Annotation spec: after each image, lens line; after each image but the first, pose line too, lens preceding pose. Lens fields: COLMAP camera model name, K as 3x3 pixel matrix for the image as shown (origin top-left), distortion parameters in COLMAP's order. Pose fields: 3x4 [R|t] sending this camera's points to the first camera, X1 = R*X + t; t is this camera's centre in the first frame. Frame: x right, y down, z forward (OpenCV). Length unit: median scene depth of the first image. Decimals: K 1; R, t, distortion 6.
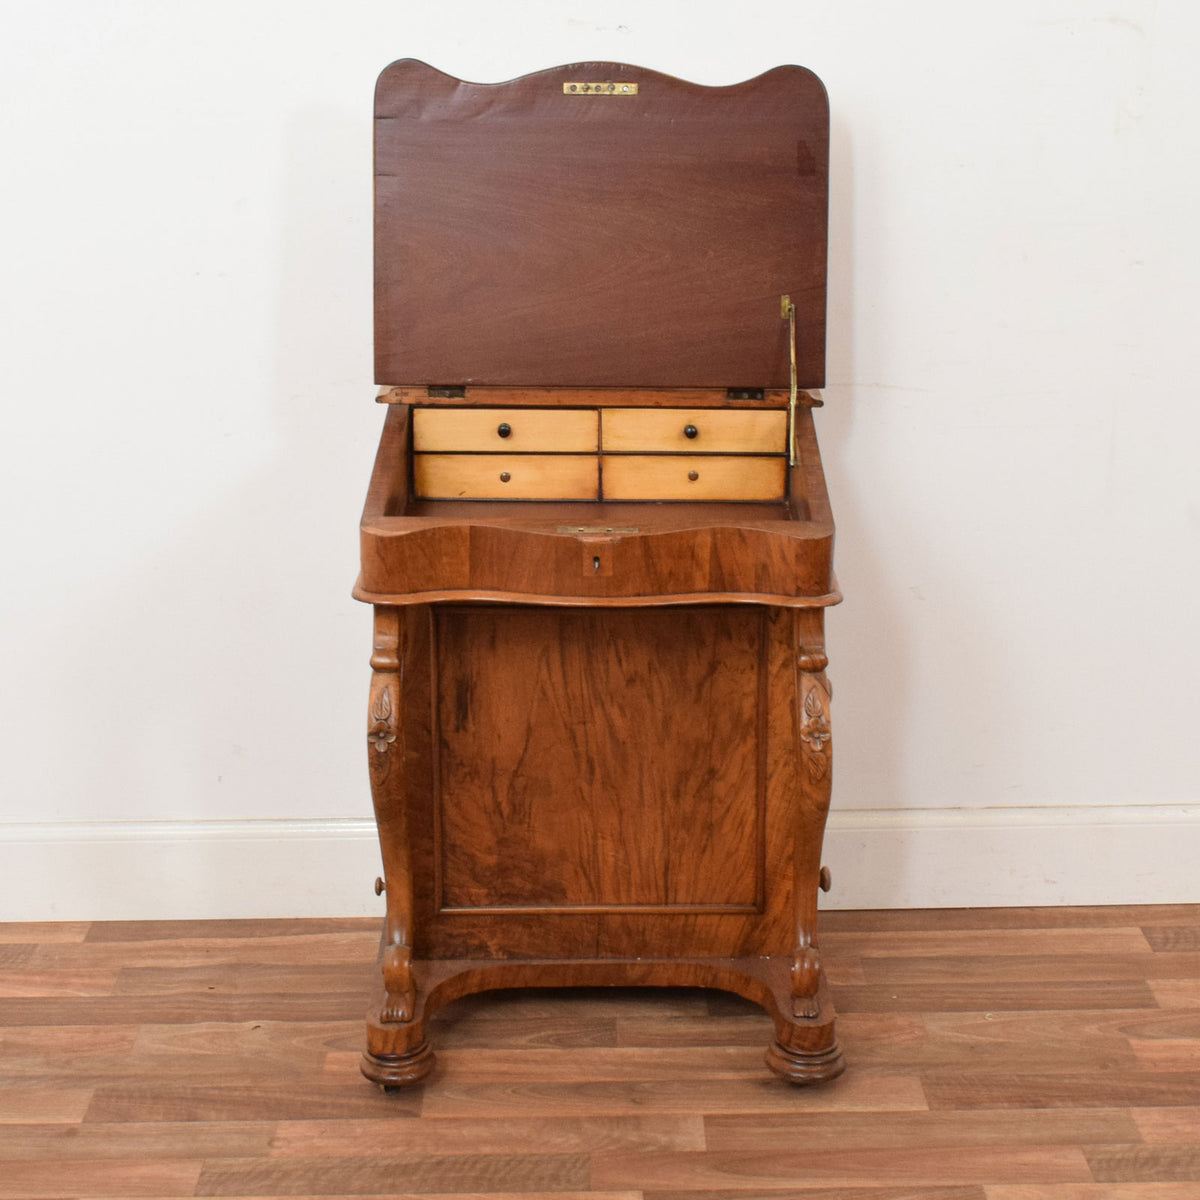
lens RADIAL K [[2308.1, 0, 600.0], [0, 2308.1, 600.0], [0, 0, 1]] dist [-0.036505, 0.036884]
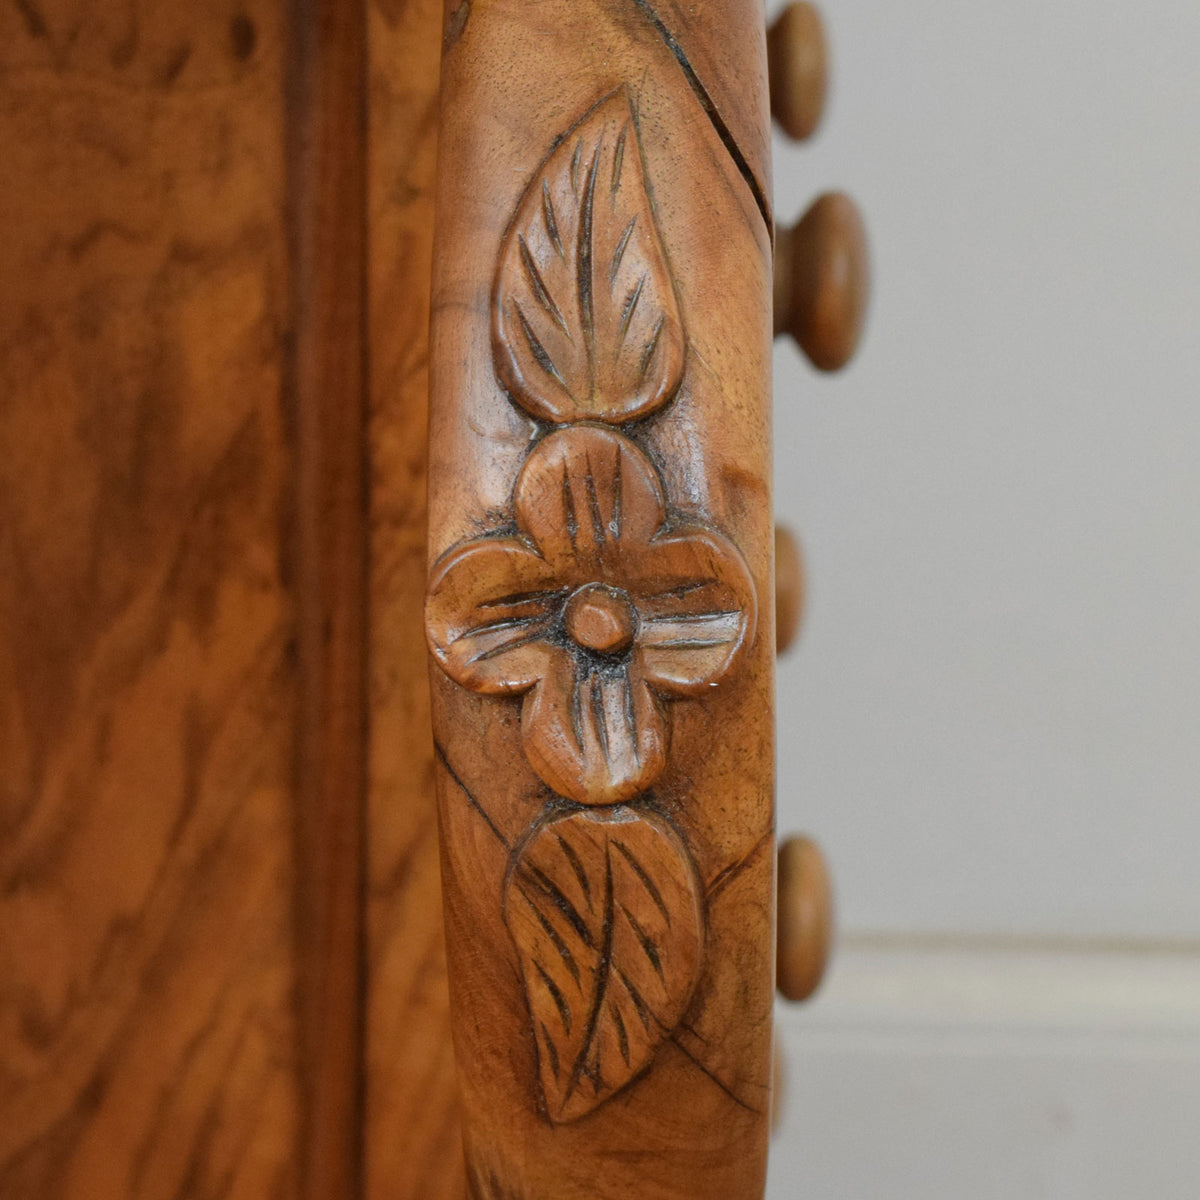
lens RADIAL K [[2308.1, 0, 600.0], [0, 2308.1, 600.0], [0, 0, 1]] dist [-0.036505, 0.036884]
pose [[0.995065, 0.045047, -0.088408, 0.097770], [-0.036388, 0.994598, 0.097216, 0.046710], [0.092310, -0.093519, 0.991329, 0.871928]]
